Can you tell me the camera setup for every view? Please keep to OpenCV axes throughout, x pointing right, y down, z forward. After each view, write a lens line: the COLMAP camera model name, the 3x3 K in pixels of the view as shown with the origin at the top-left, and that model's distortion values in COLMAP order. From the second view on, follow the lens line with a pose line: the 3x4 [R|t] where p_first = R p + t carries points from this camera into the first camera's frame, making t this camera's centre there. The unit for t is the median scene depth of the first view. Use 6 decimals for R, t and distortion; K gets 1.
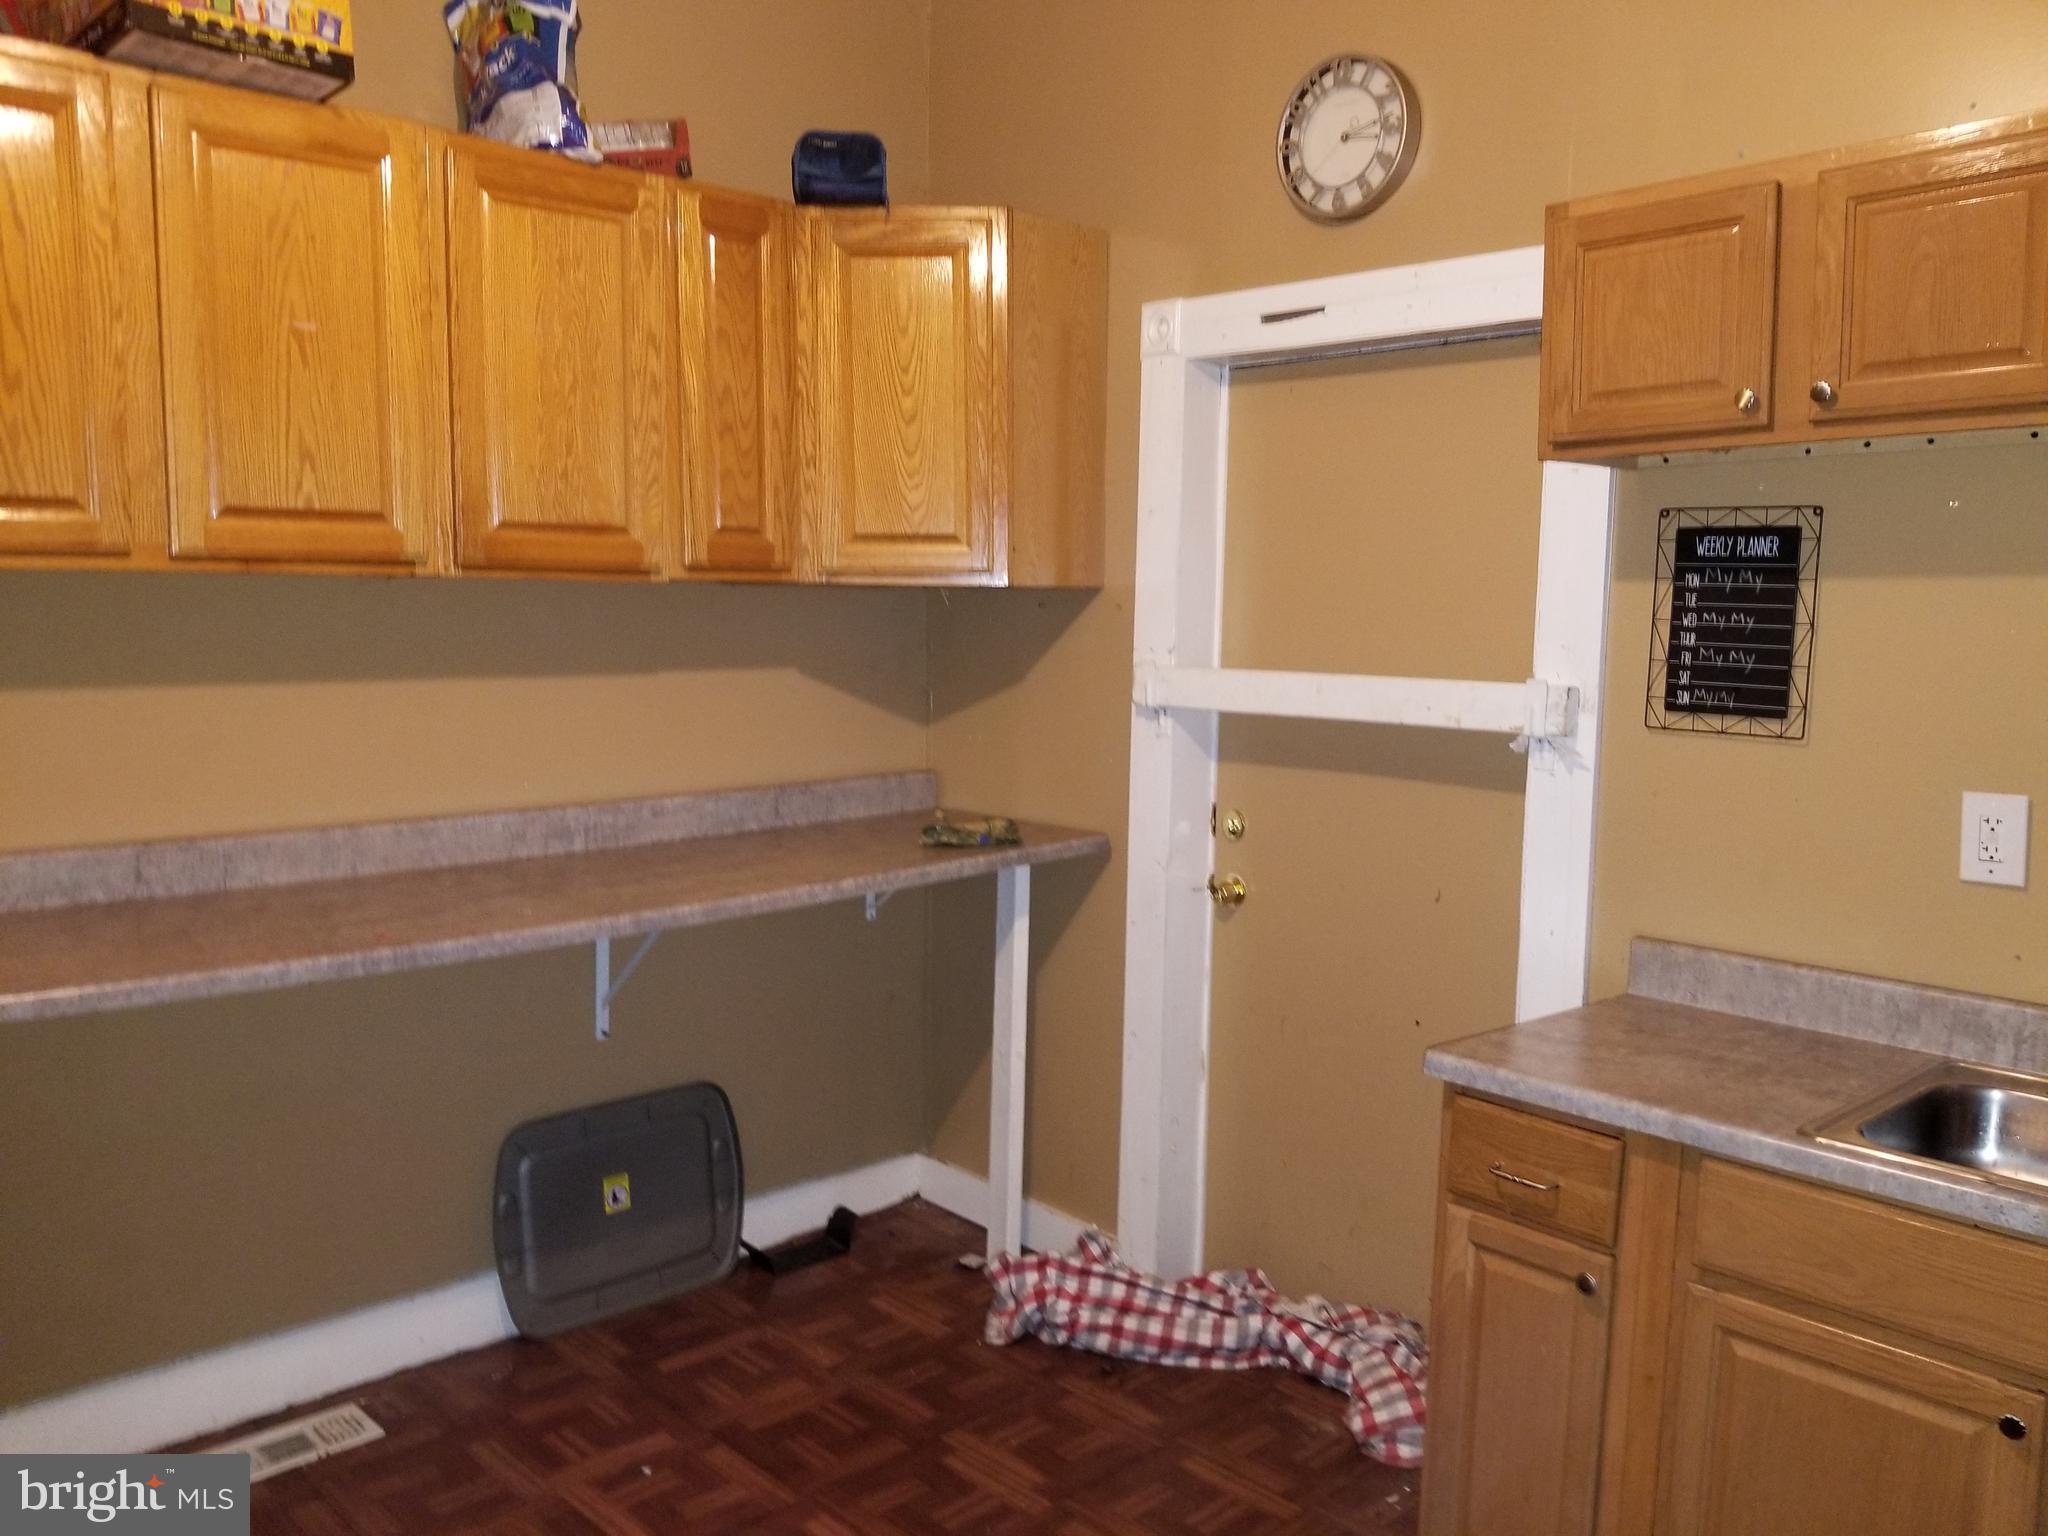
lens RADIAL K [[1564.5, 0, 1024.0], [0, 1564.5, 768.0], [0, 0, 1]] dist [0.071479, -0.160495]
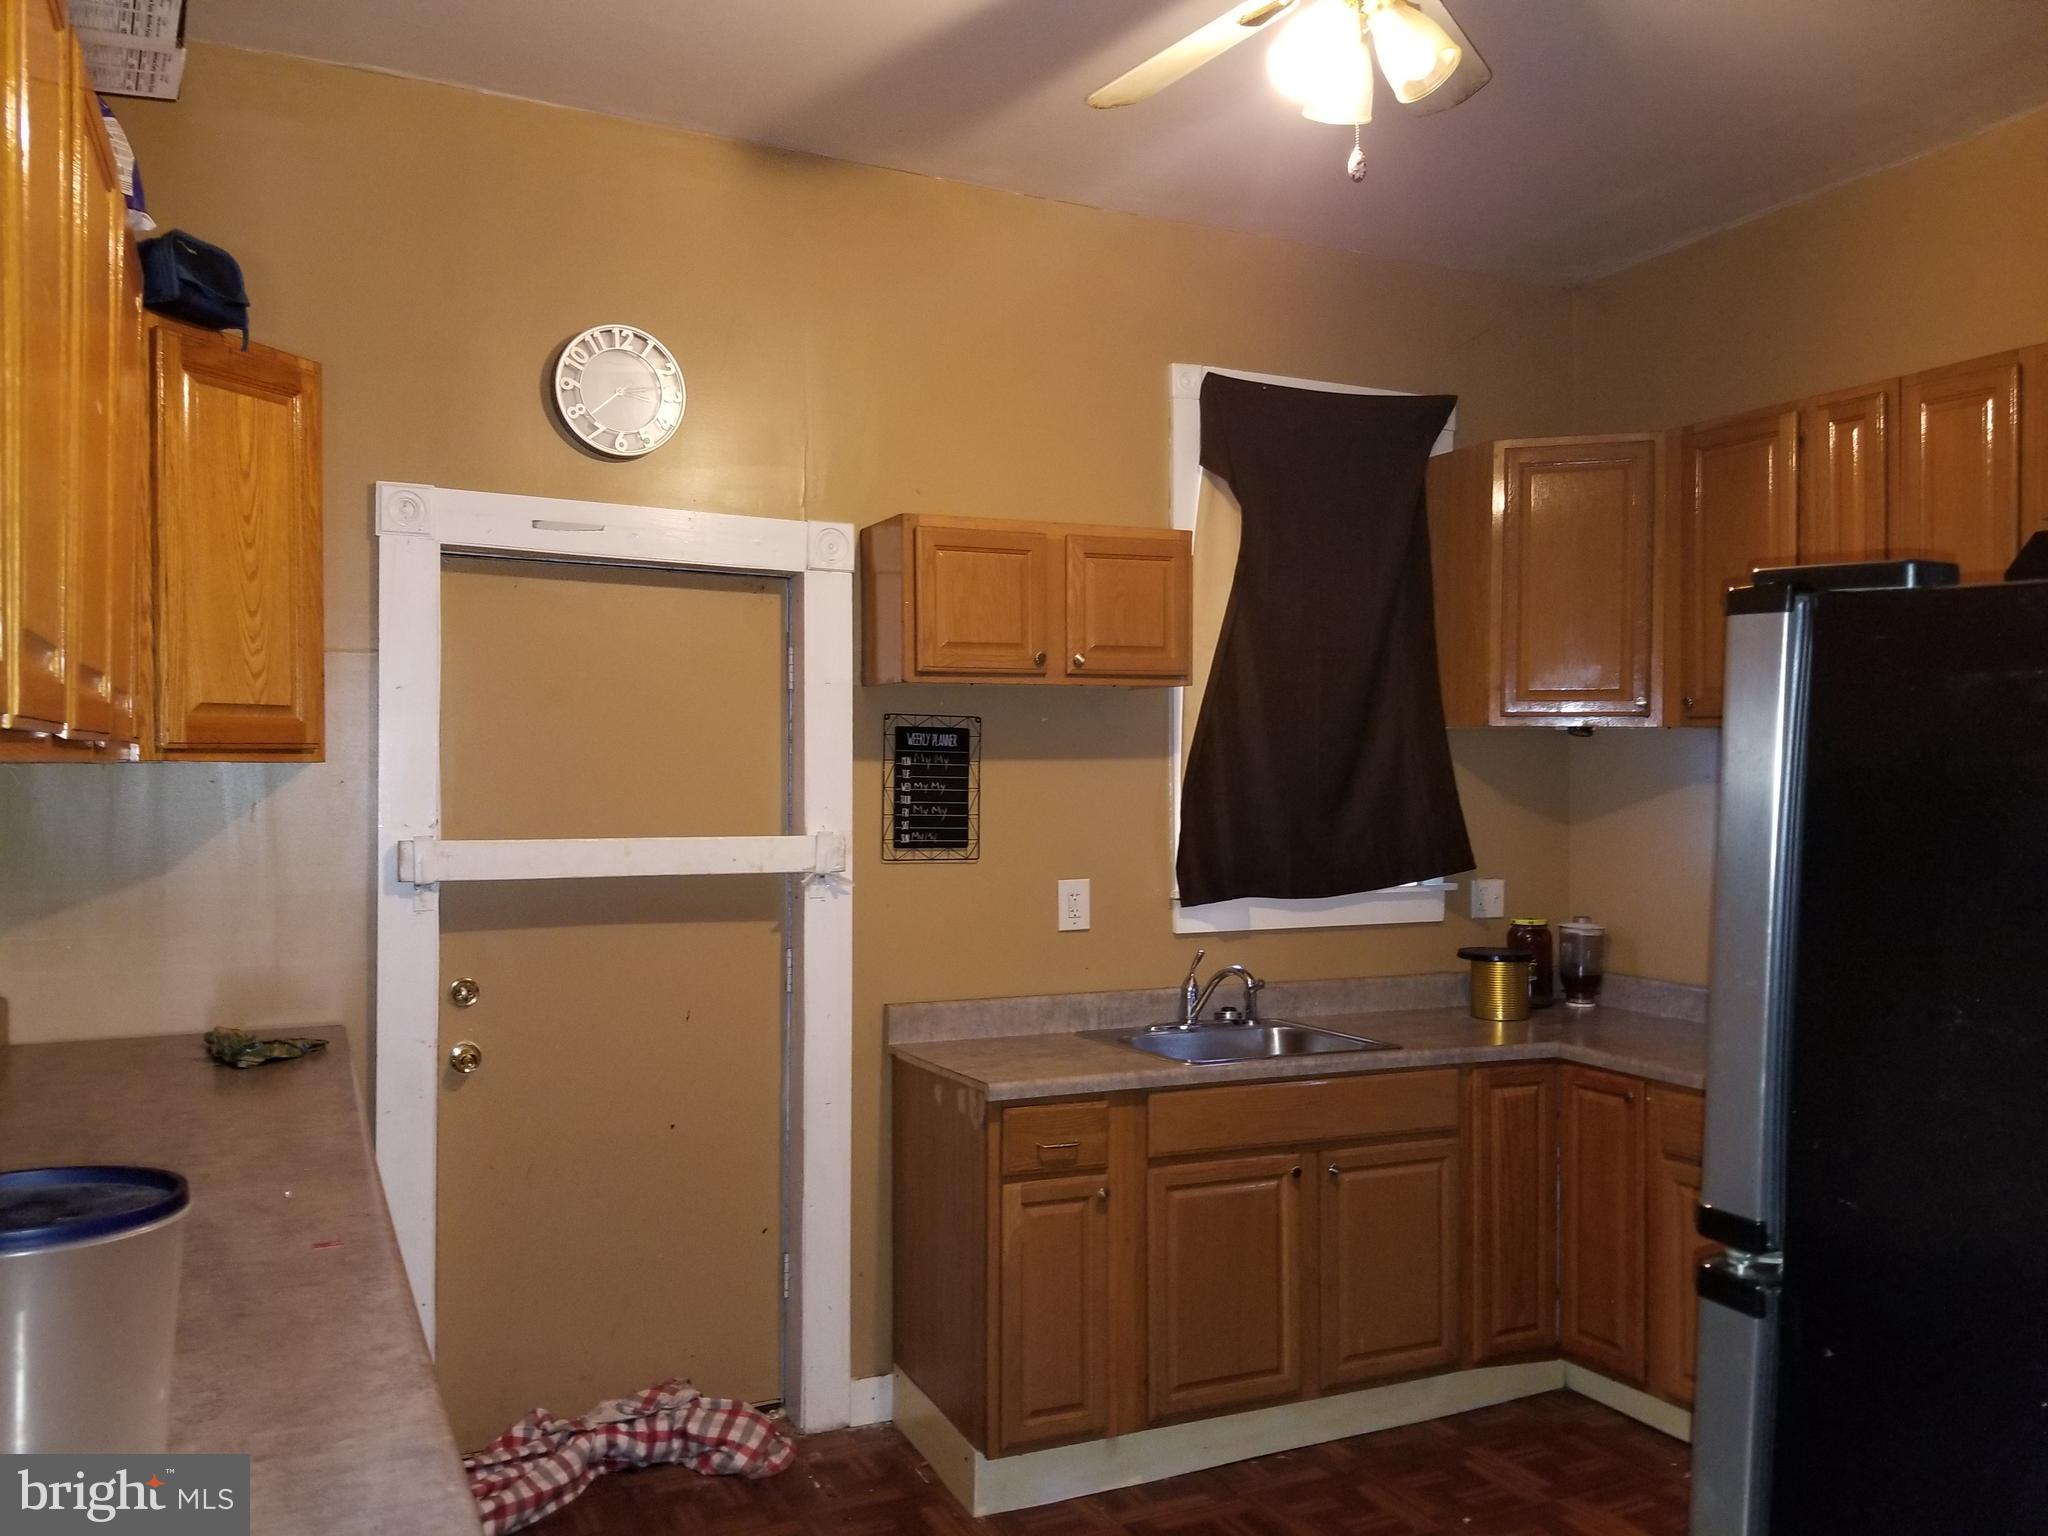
lens RADIAL K [[1564.5, 0, 1024.0], [0, 1564.5, 768.0], [0, 0, 1]] dist [0.071479, -0.160495]
pose [[0.318862, -0.011782, 0.947728, -0.974236], [0.097103, 0.995067, -0.020300, -0.071141], [-0.942814, 0.098500, 0.318433, 0.415701]]
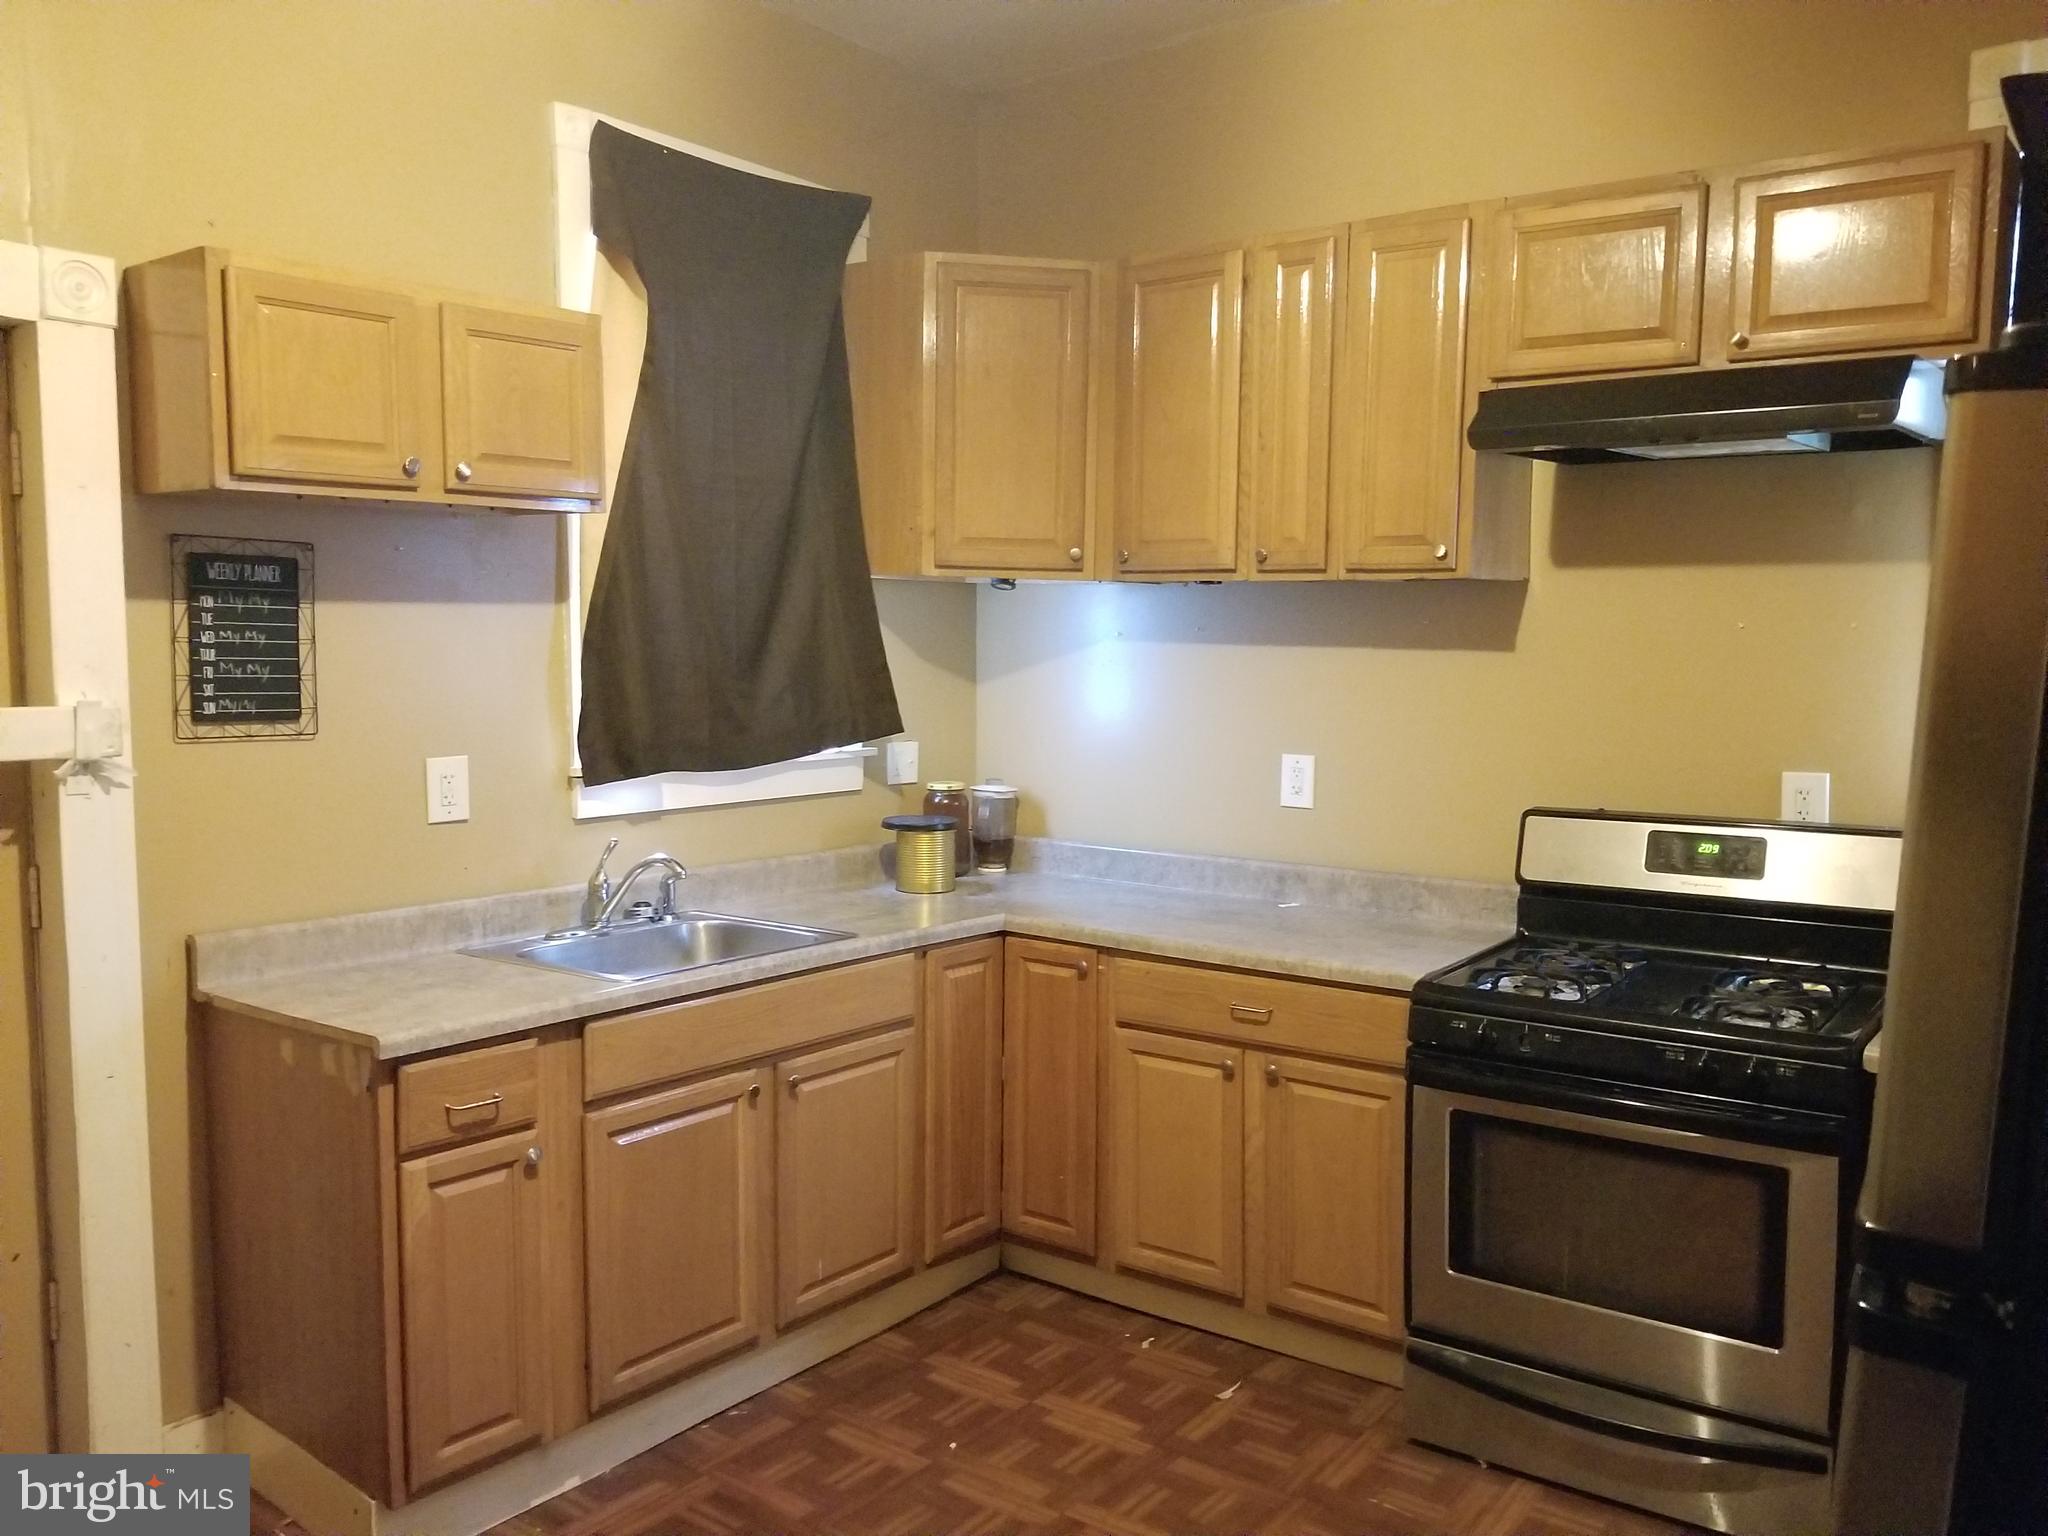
lens RADIAL K [[1564.5, 0, 1024.0], [0, 1564.5, 768.0], [0, 0, 1]] dist [0.071479, -0.160495]
pose [[-0.149991, -0.099235, 0.983695, -0.757315], [0.087031, 0.989763, 0.113117, -0.079074], [-0.984849, 0.102579, -0.139819, 0.607974]]
